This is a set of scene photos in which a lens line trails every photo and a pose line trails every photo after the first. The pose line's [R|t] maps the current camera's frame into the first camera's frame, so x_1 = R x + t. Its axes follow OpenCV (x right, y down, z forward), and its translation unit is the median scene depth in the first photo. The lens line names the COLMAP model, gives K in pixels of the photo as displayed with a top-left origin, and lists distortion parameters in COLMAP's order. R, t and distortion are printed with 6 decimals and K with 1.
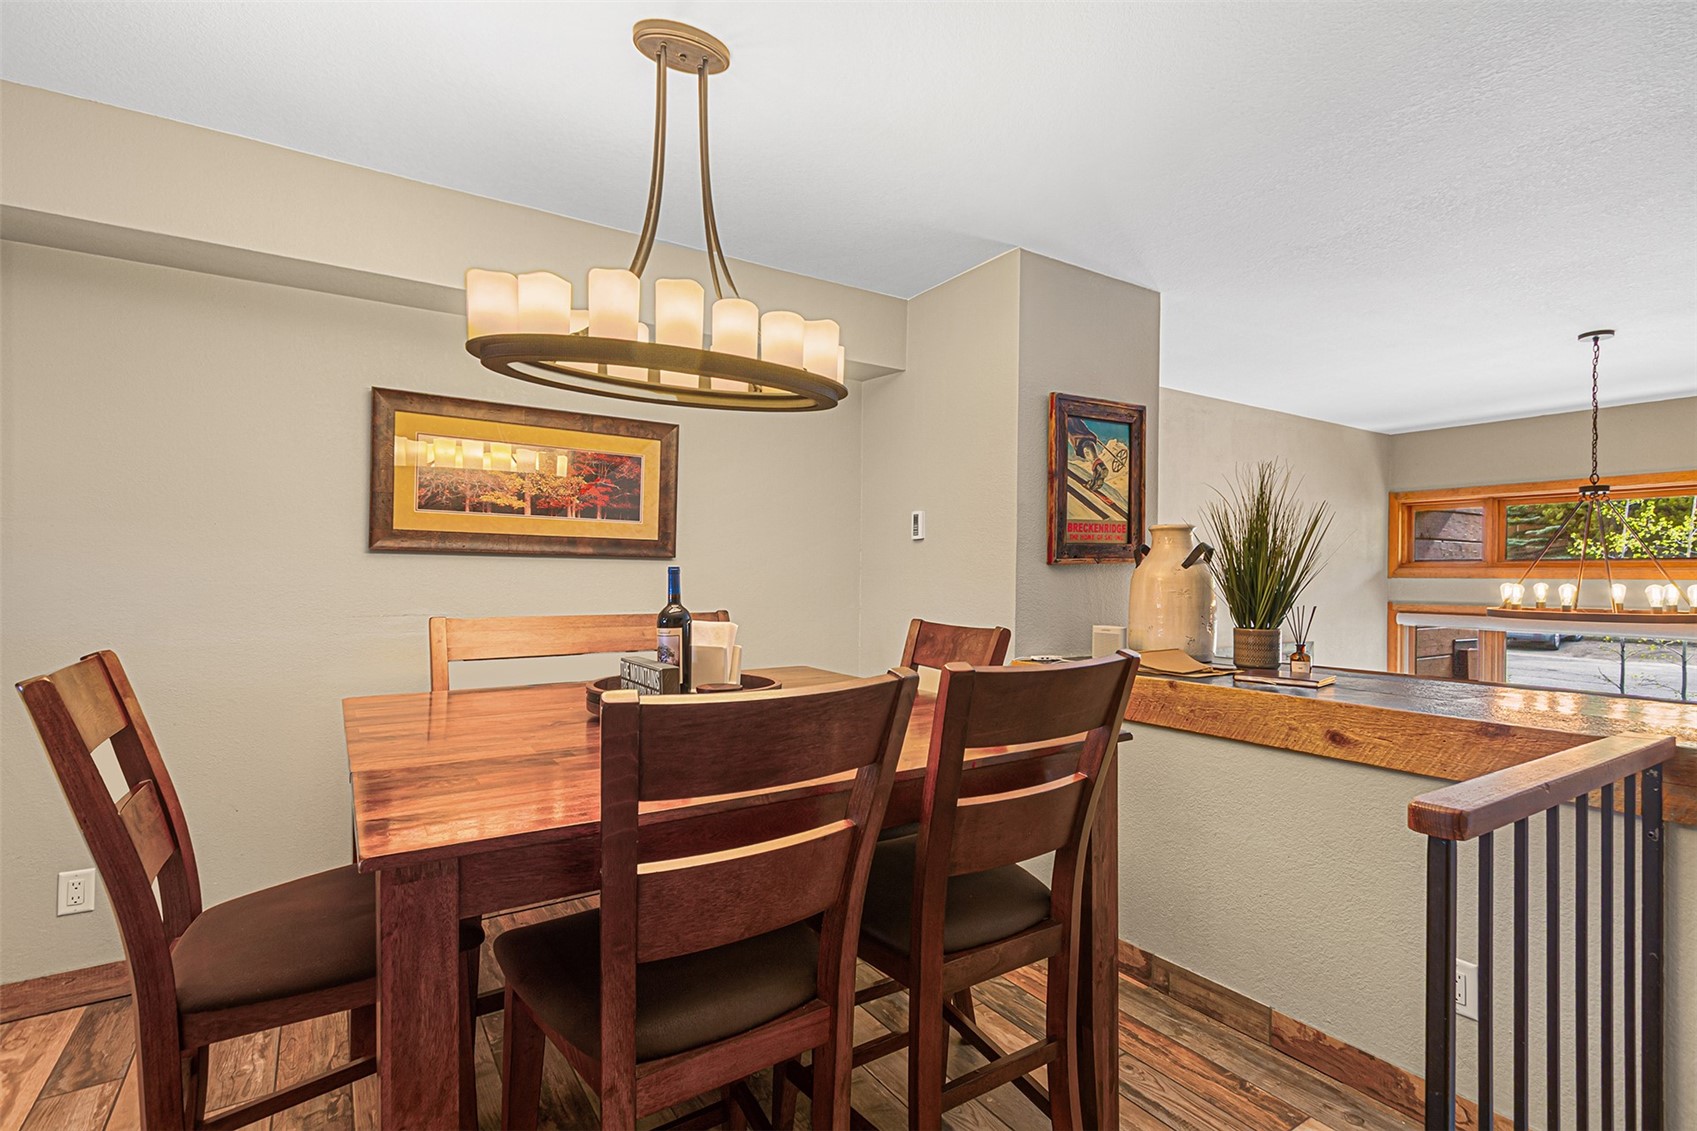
lens RADIAL K [[799.6, 0, 841.1], [0, 799.6, 573.3], [0, 0, 1]] dist [0.002354, -0.000096]
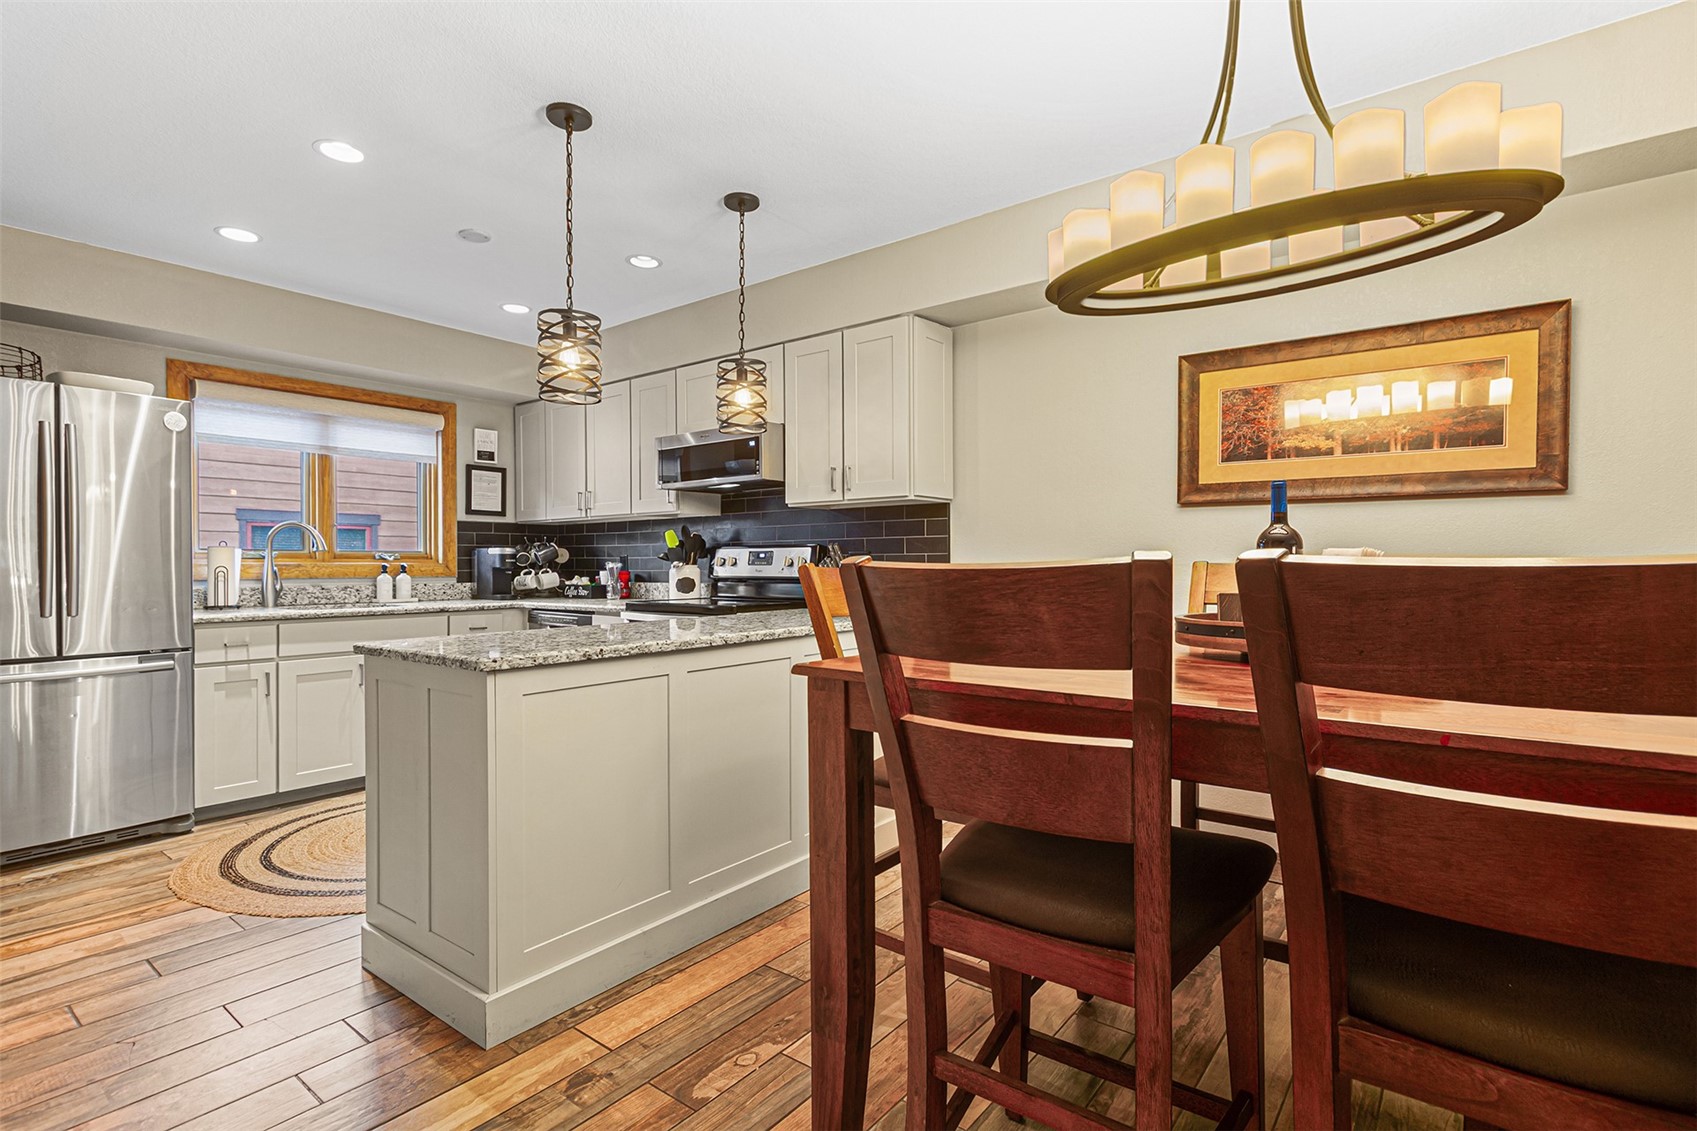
lens RADIAL K [[798.6, 0, 849.8], [0, 798.6, 578.5], [0, 0, 1]] dist [0.003564, -0.001487]
pose [[0.324444, 0.008092, -0.945870, 0.282073], [0.004182, 0.999941, 0.009989, 0.054569], [0.945896, -0.007196, 0.324392, 0.189969]]
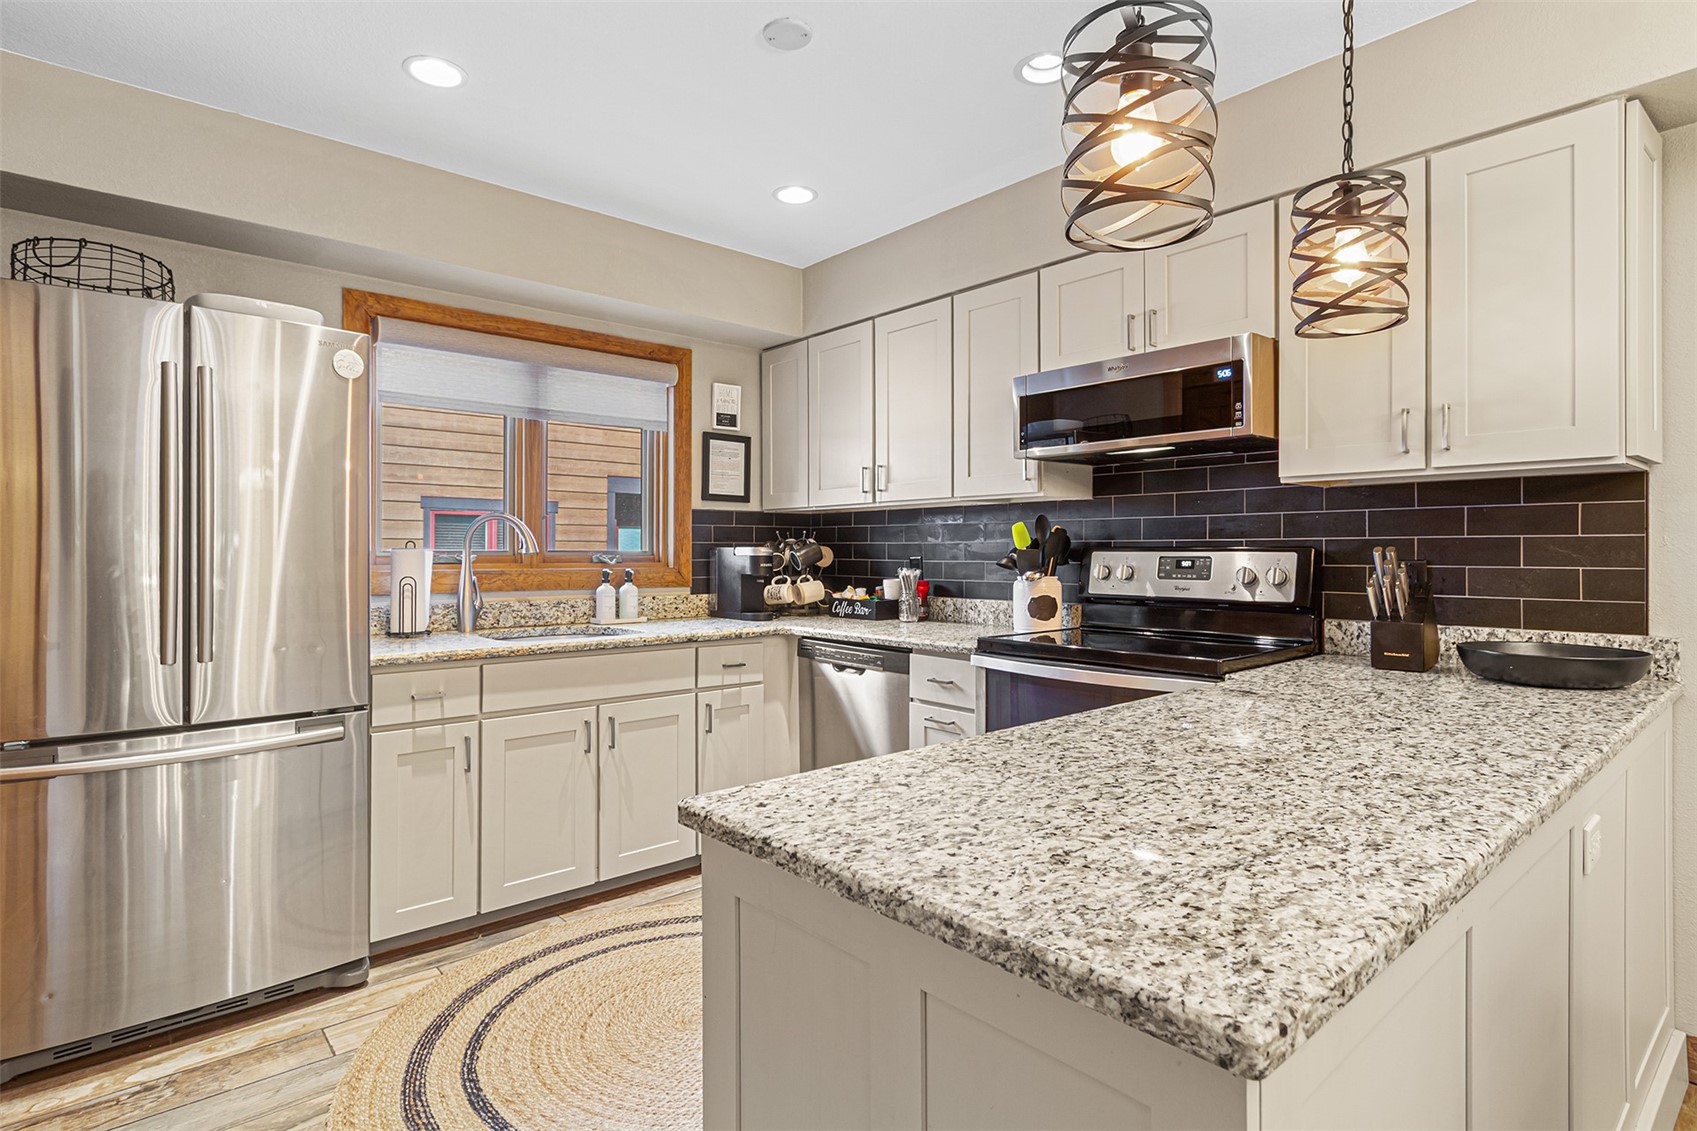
lens RADIAL K [[868.7, 0, 848.5], [0, 868.7, 565.5], [0, 0, 1]] dist [0.002012, 0.001584]
pose [[0.134881, 0.007954, -0.990830, -0.220093], [-0.000999, 0.999968, 0.007891, 0.022087], [0.990861, -0.000075, 0.134884, 0.012804]]
